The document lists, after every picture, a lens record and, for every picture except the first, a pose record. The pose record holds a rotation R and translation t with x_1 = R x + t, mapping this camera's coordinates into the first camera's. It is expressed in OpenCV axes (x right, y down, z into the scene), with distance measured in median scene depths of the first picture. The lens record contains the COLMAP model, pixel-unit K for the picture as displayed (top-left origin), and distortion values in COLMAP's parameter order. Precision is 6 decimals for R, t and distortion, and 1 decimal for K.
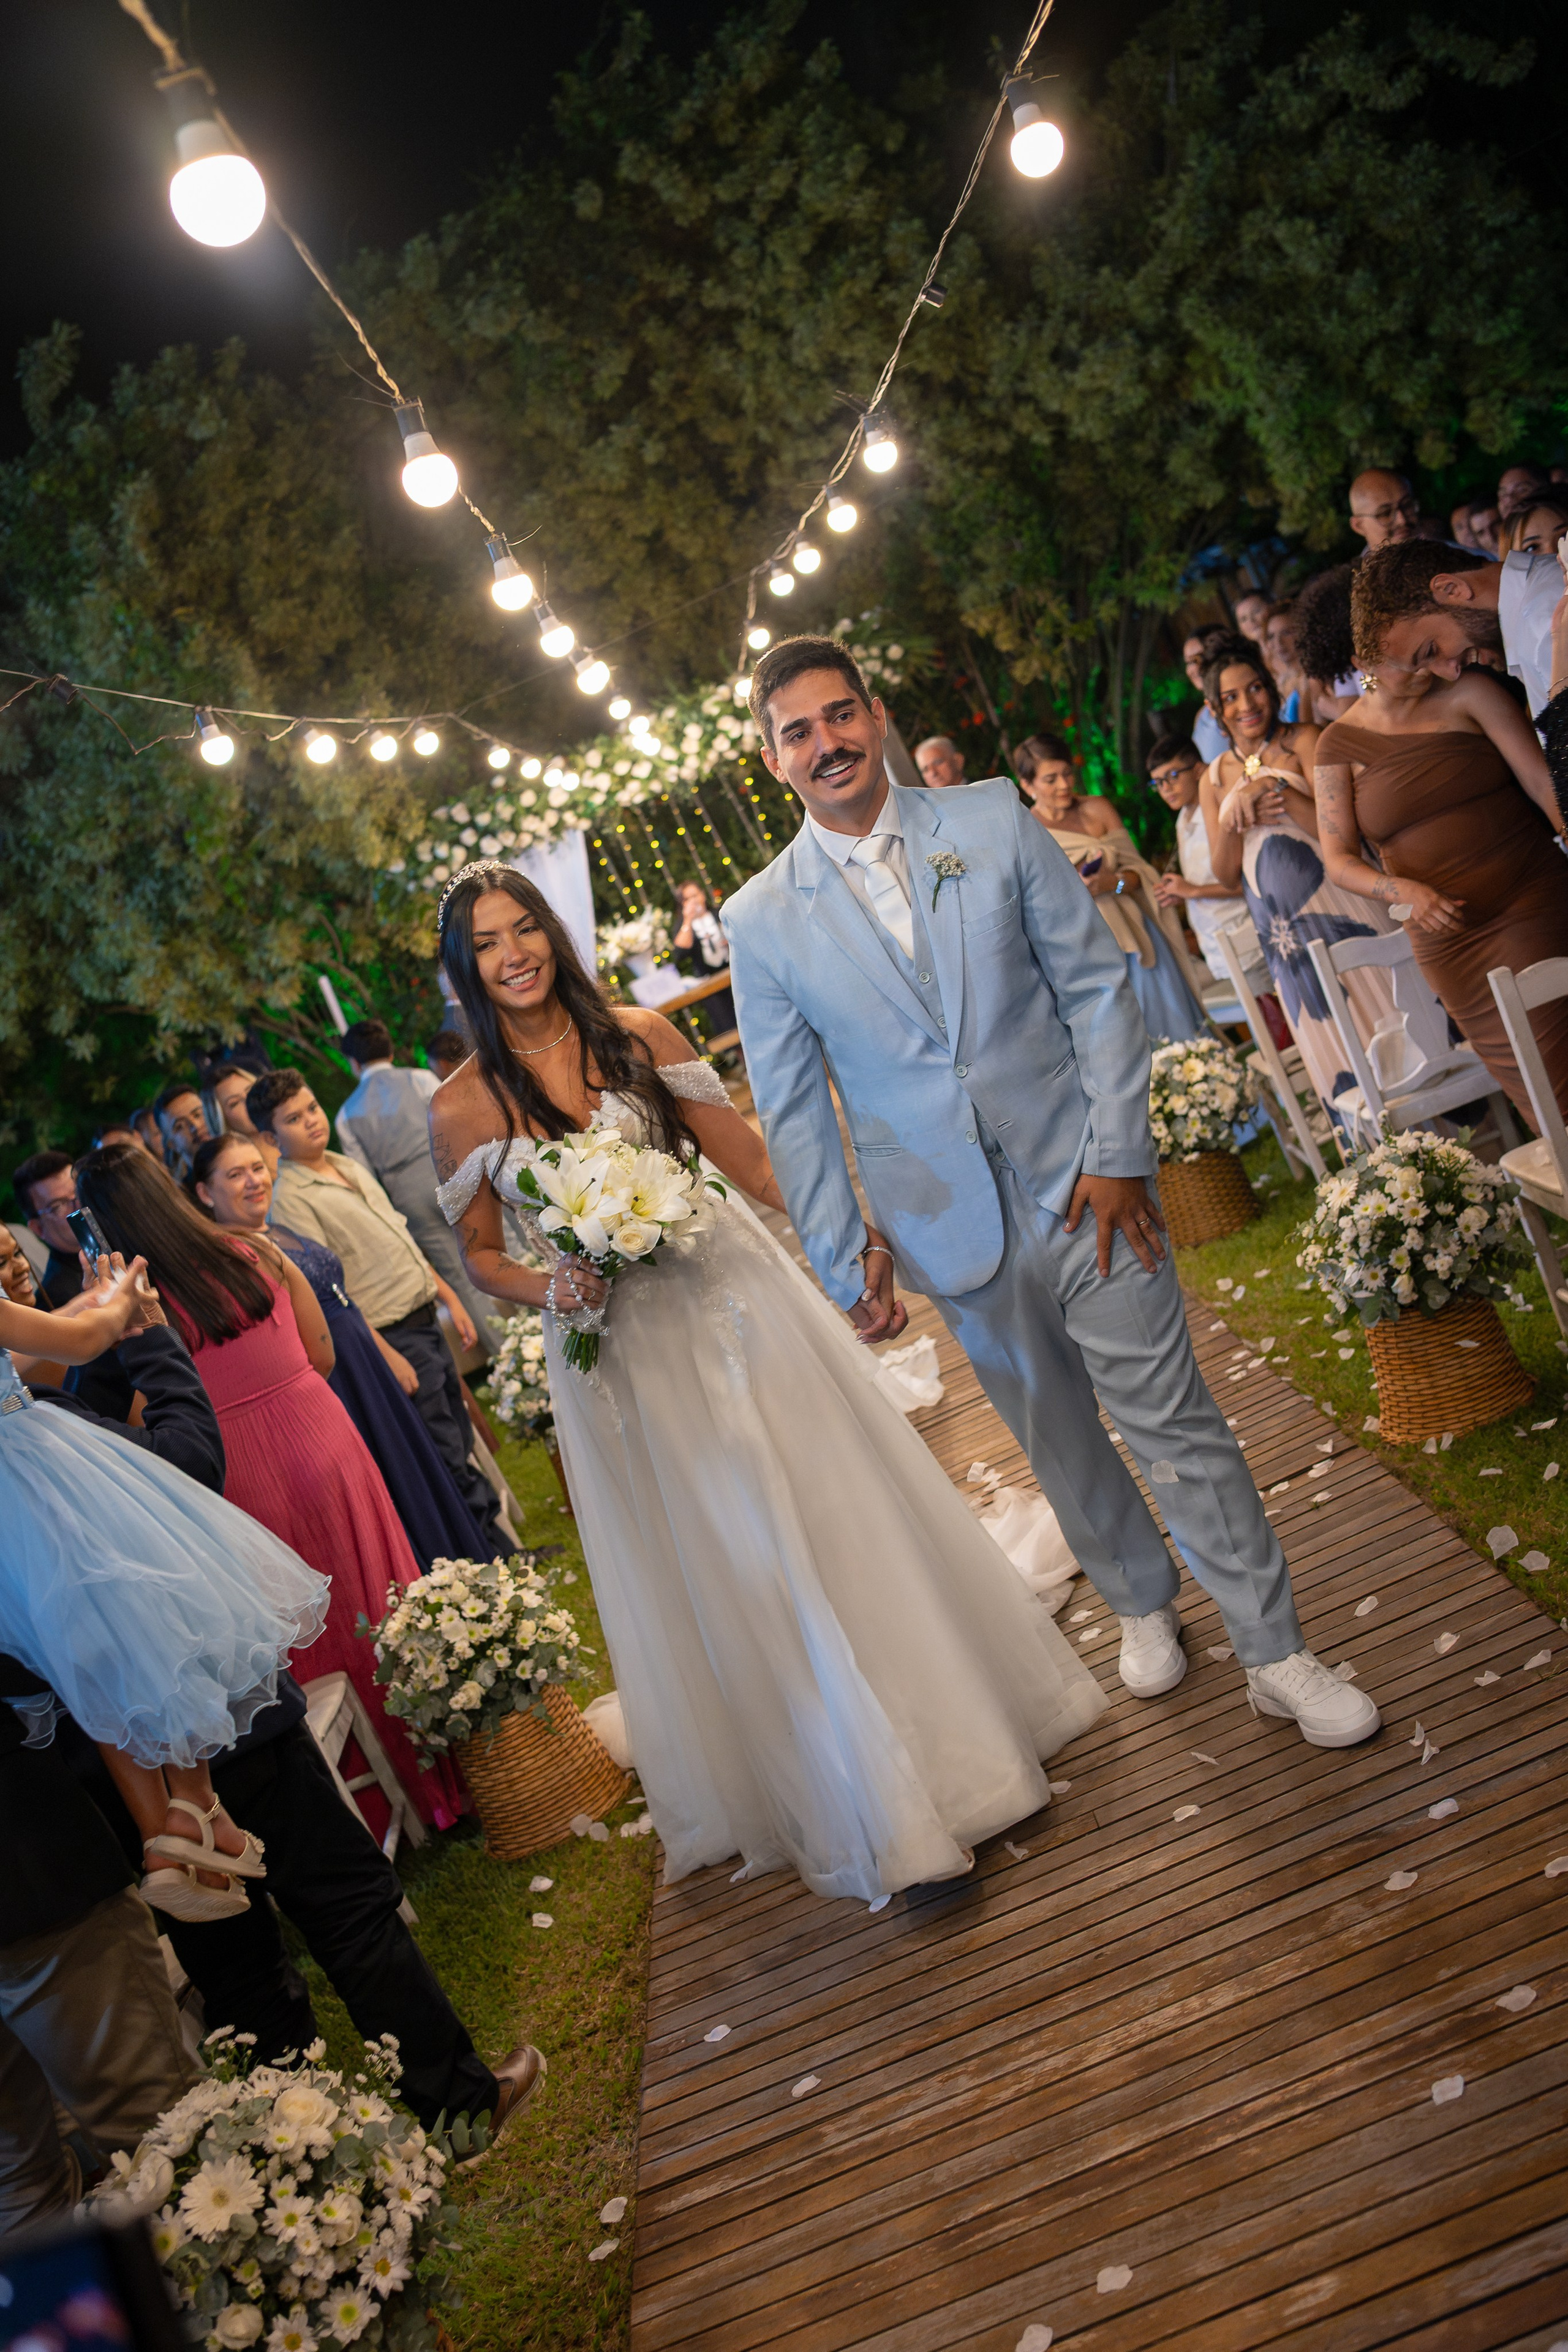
lens RADIAL K [[2360.8, 0, 790.5], [0, 2360.8, 1214.1], [0, 0, 1]] dist [-0.002339, 0.000000]
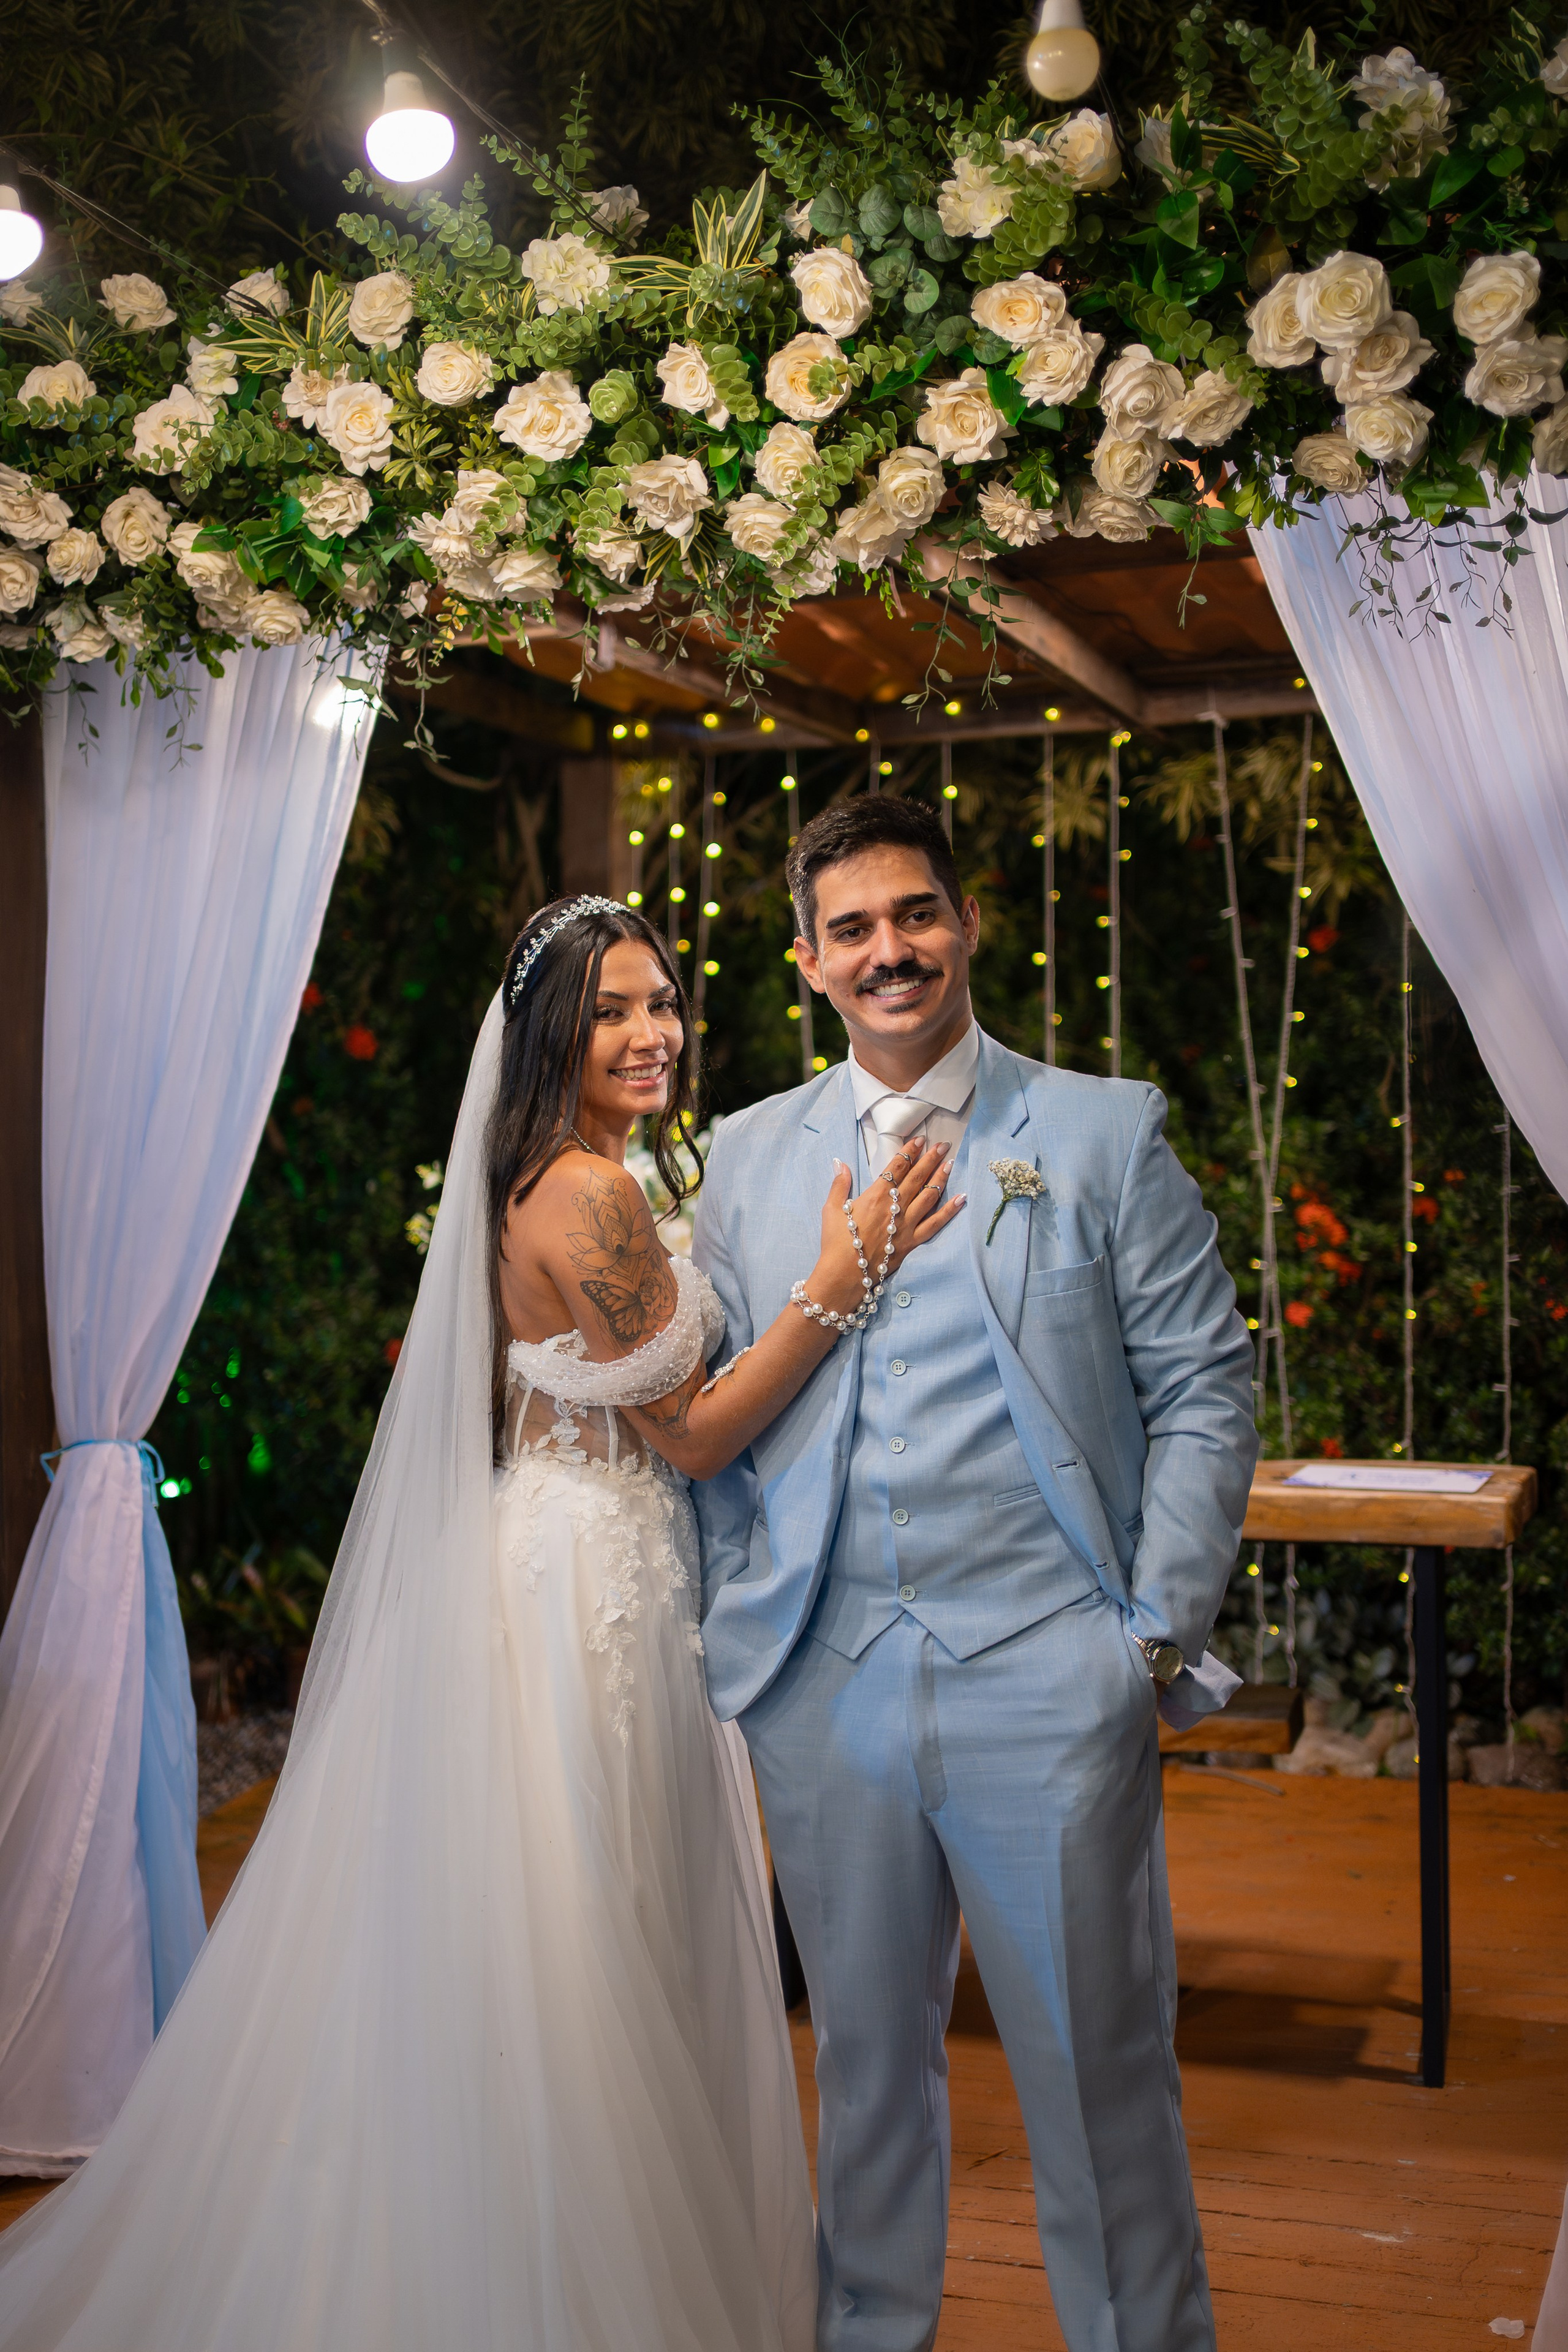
lens RADIAL K [[2360.8, 0, 756.9], [0, 2360.8, 1143.6], [0, 0, 1]] dist [-0.002339, 0.000000]
pose [[0.860933, 0.401944, -0.311826, 0.035459], [-0.431095, 0.901881, -0.027703, -0.136961], [0.270095, 0.158277, 0.949735, 0.828601]]
